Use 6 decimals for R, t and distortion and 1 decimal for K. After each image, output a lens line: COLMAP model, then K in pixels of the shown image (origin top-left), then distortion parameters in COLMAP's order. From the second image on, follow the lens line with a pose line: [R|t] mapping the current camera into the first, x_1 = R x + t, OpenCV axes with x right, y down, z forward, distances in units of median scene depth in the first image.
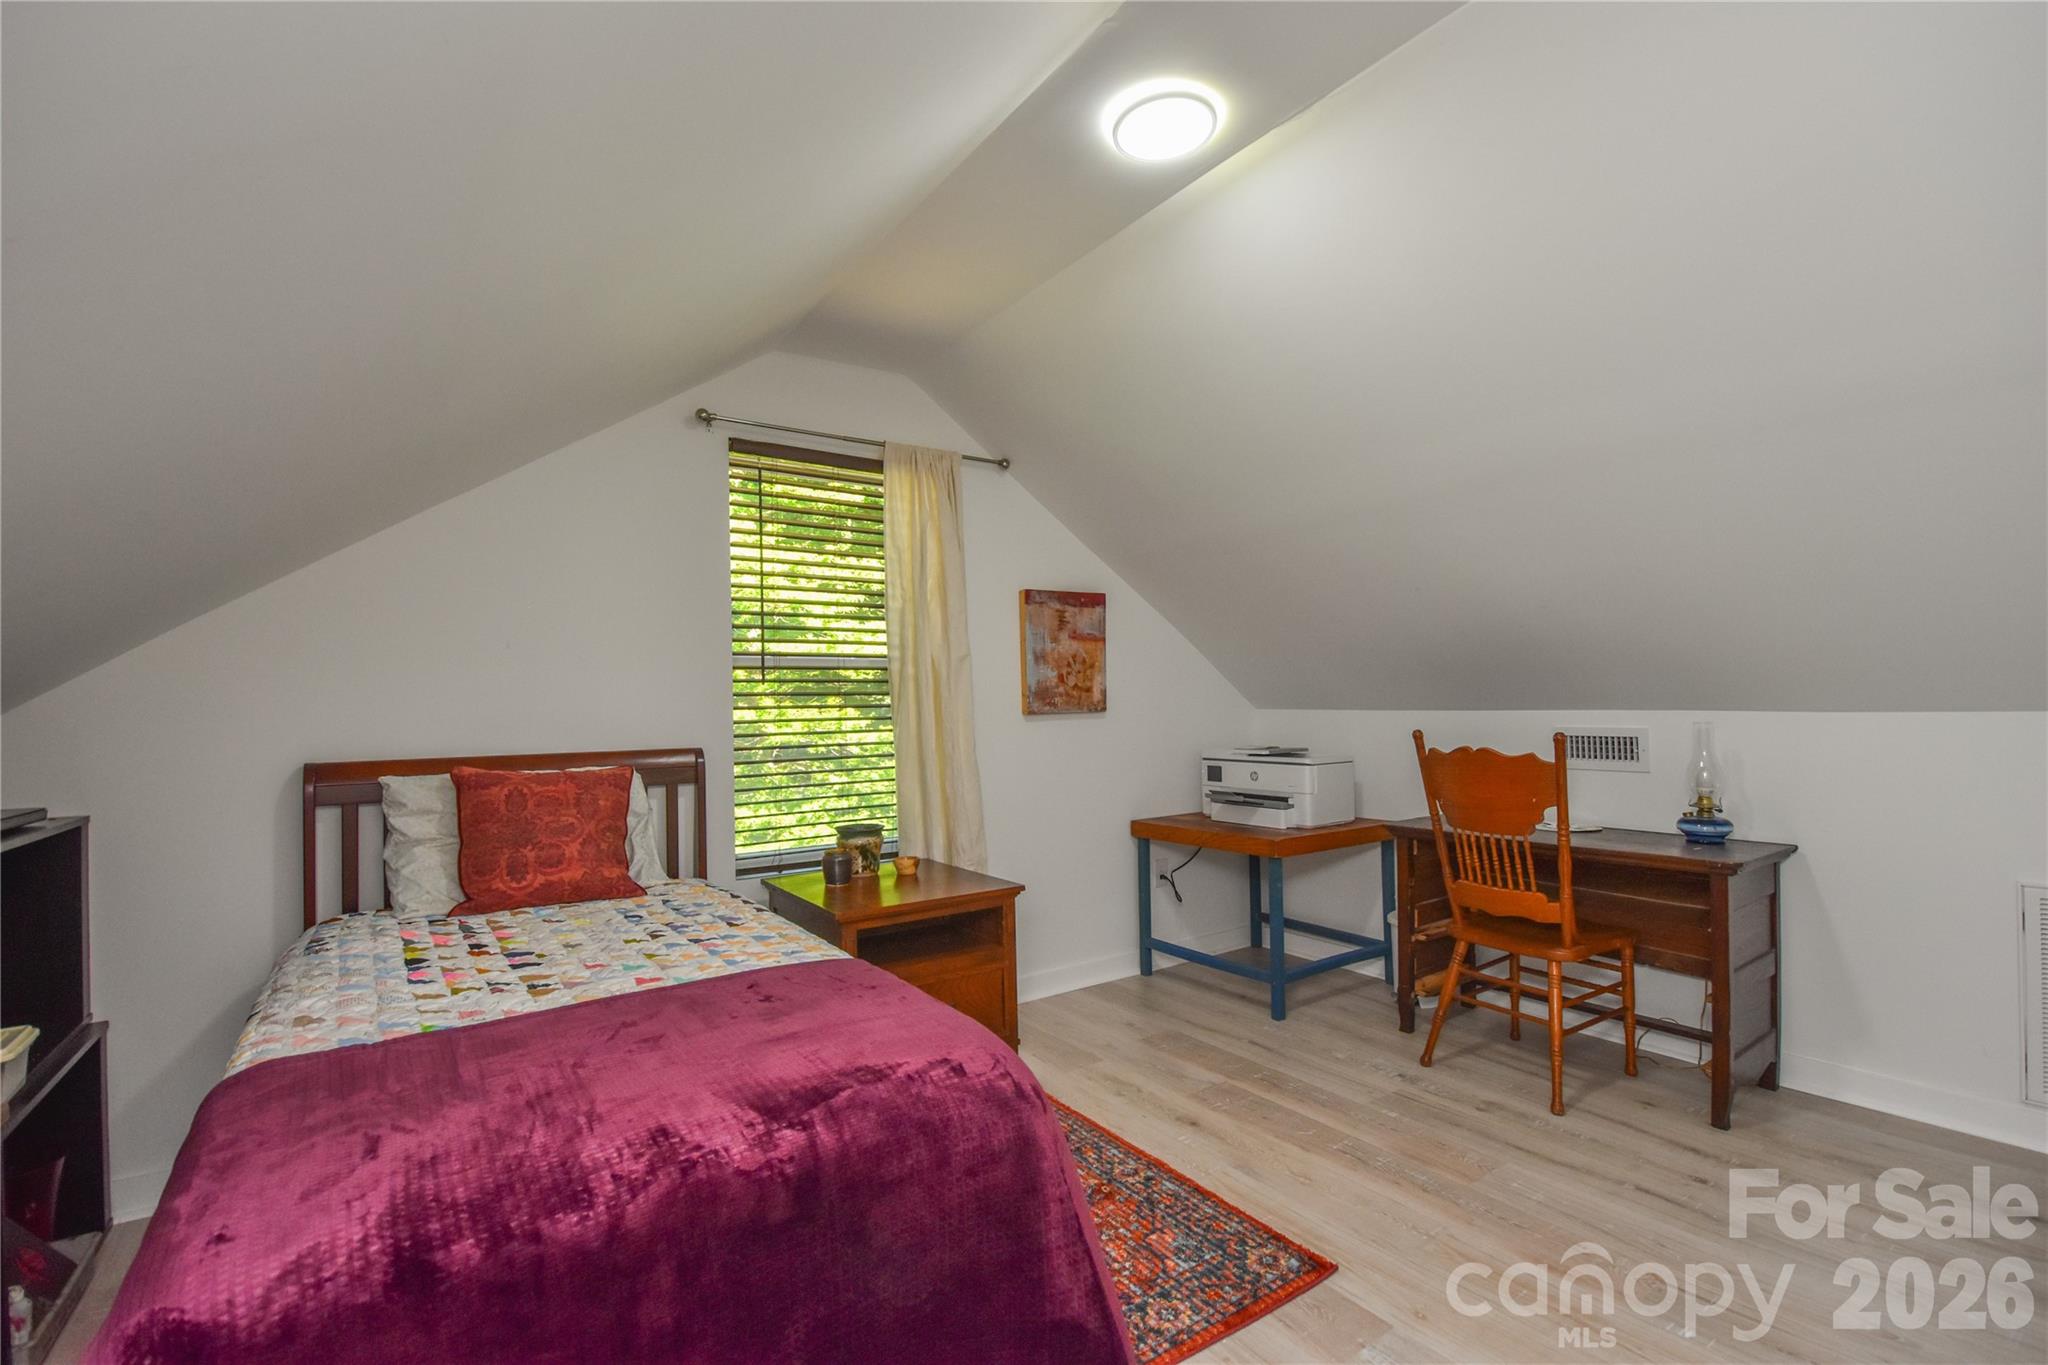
lens RADIAL K [[897.4, 0, 1027.1], [0, 897.4, 681.6], [0, 0, 1]] dist [0.010983, -0.019822]
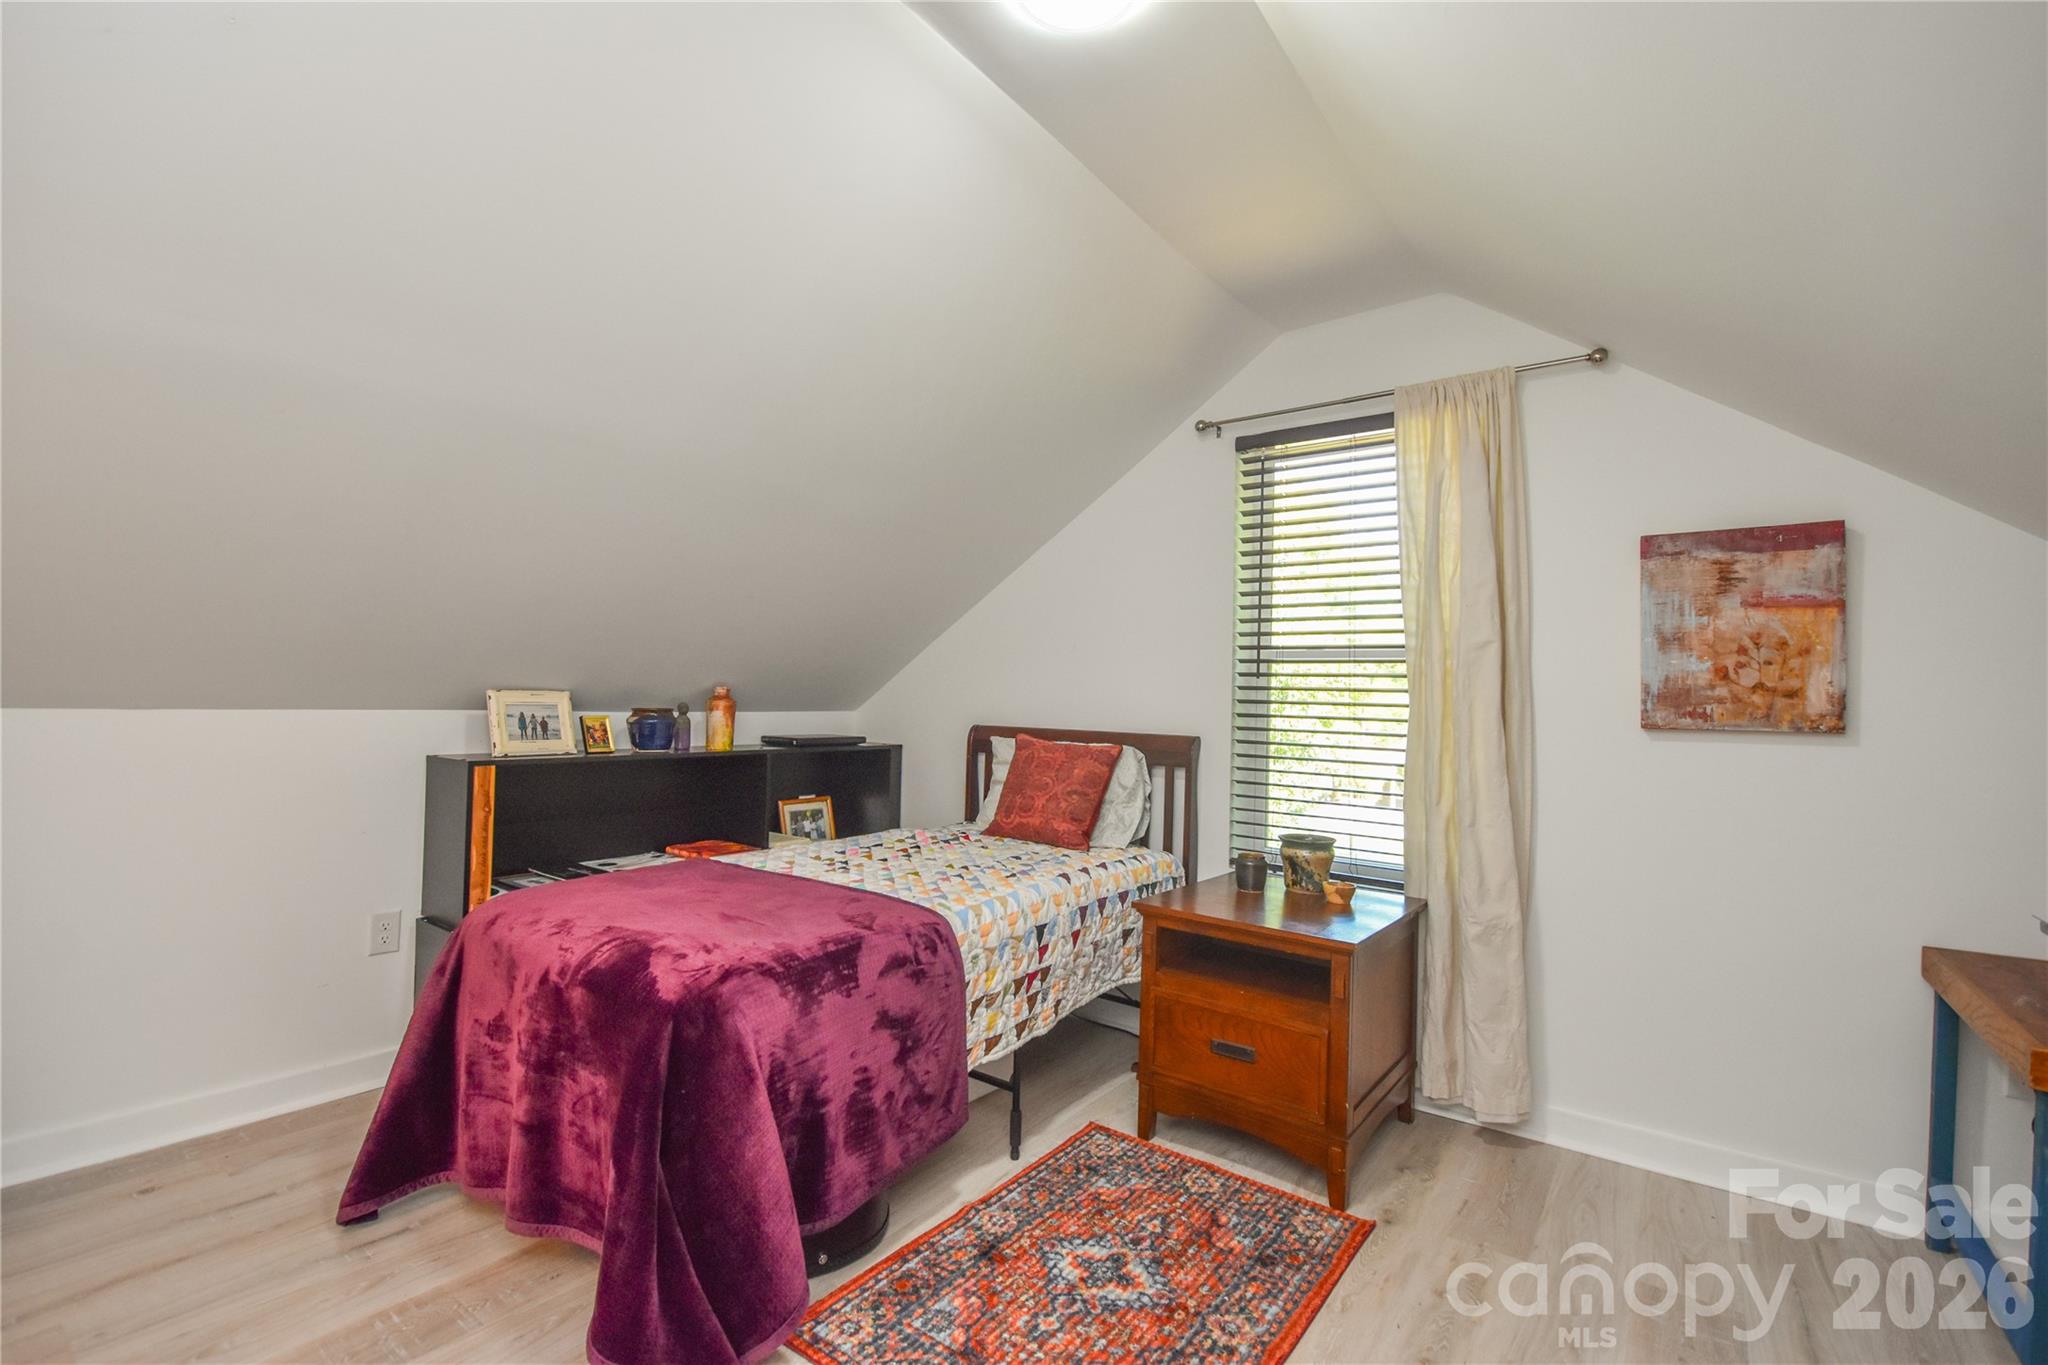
lens RADIAL K [[897.4, 0, 1027.1], [0, 897.4, 681.6], [0, 0, 1]] dist [0.010983, -0.019822]
pose [[0.318954, 0.008644, -0.947731, 0.467521], [-0.008632, 0.999943, 0.006215, 0.002206], [0.947731, 0.006198, 0.319011, 0.366079]]
